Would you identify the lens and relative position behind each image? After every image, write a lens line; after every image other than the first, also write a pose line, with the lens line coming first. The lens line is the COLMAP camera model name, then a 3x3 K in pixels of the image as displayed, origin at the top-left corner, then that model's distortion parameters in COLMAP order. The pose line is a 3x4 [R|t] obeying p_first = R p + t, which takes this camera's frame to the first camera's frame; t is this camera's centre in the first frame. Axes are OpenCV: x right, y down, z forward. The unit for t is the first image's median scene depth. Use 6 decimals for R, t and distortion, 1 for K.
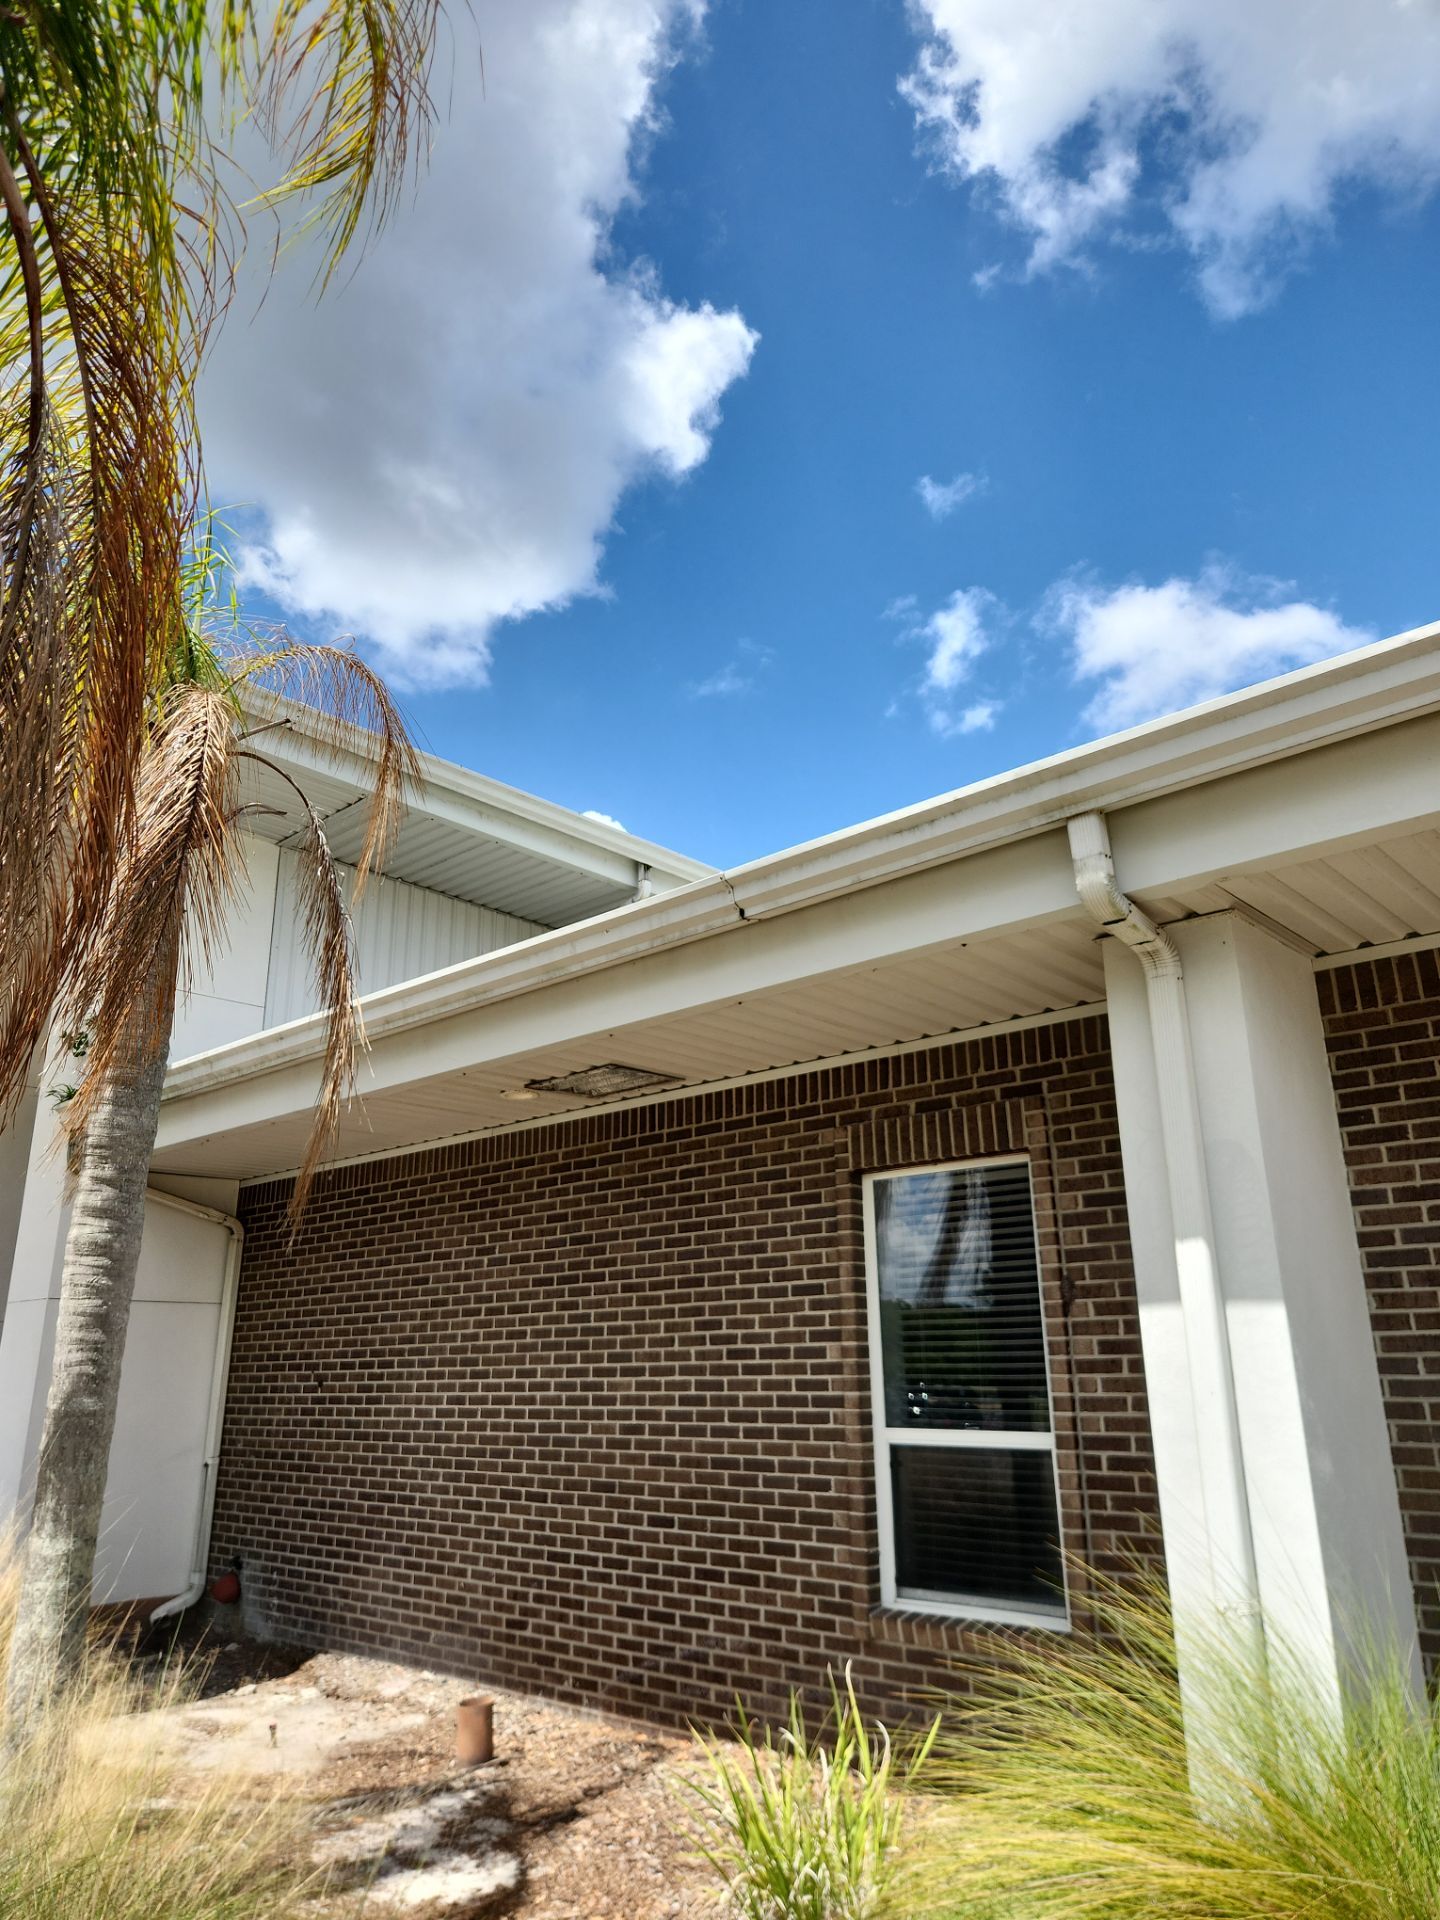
lens RADIAL K [[1301.4, 0, 720.0], [0, 1301.4, 960.0], [0, 0, 1]] dist [0.049815, -0.006084]
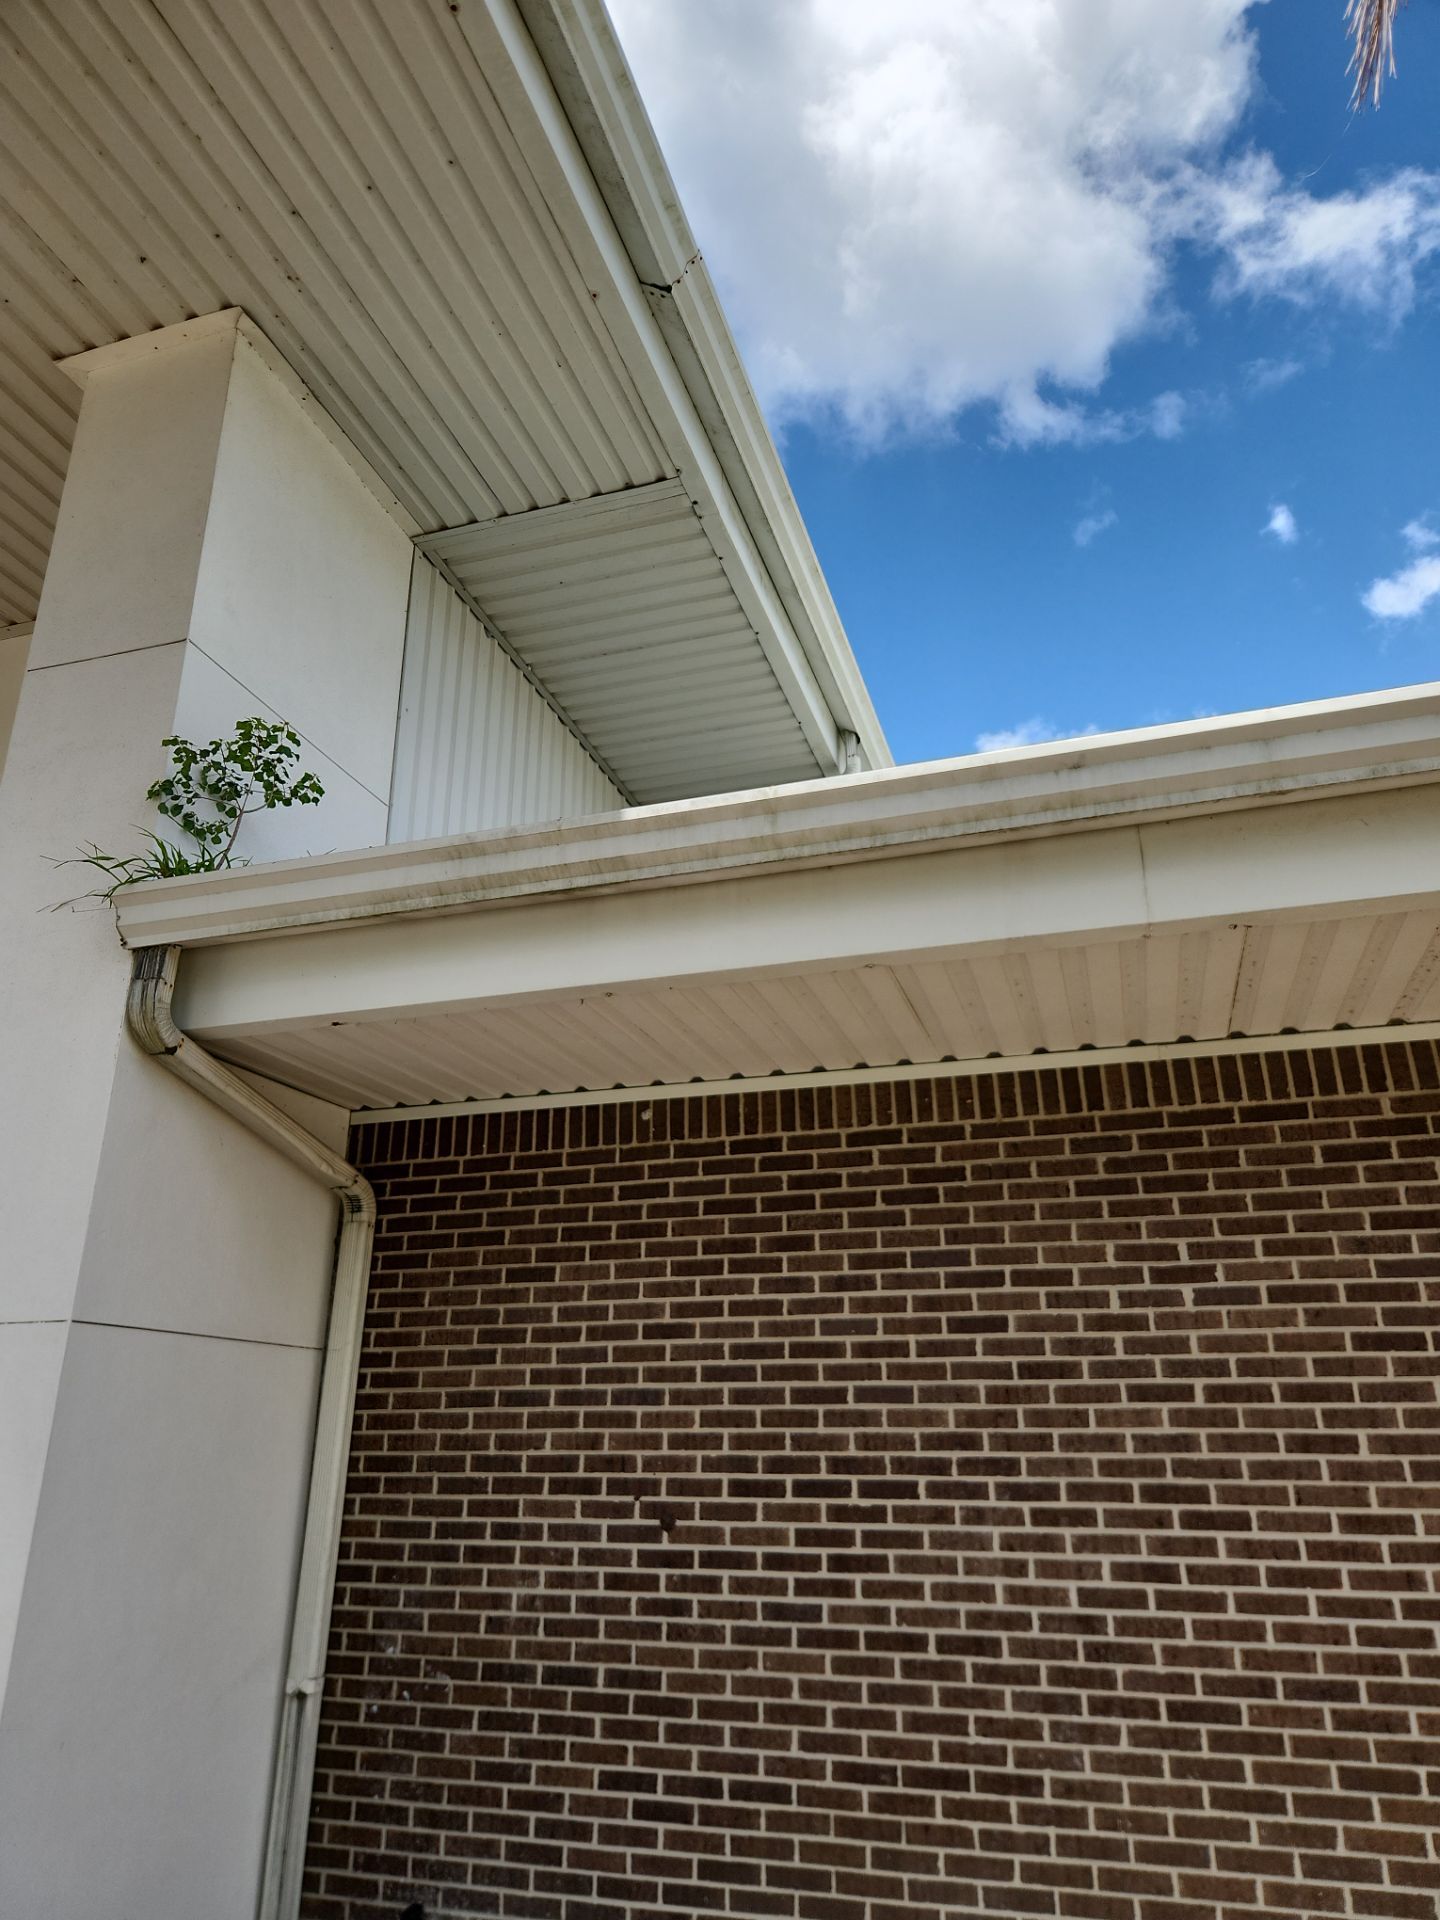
lens RADIAL K [[1317.0, 0, 720.0], [0, 1317.0, 960.0], [0, 0, 1]] dist [0.061411, -0.055207]
pose [[0.903844, 0.167521, 0.393704, -0.549288], [-0.142767, 0.985511, -0.091577, 0.167048], [-0.403340, 0.026563, 0.914664, 0.563633]]
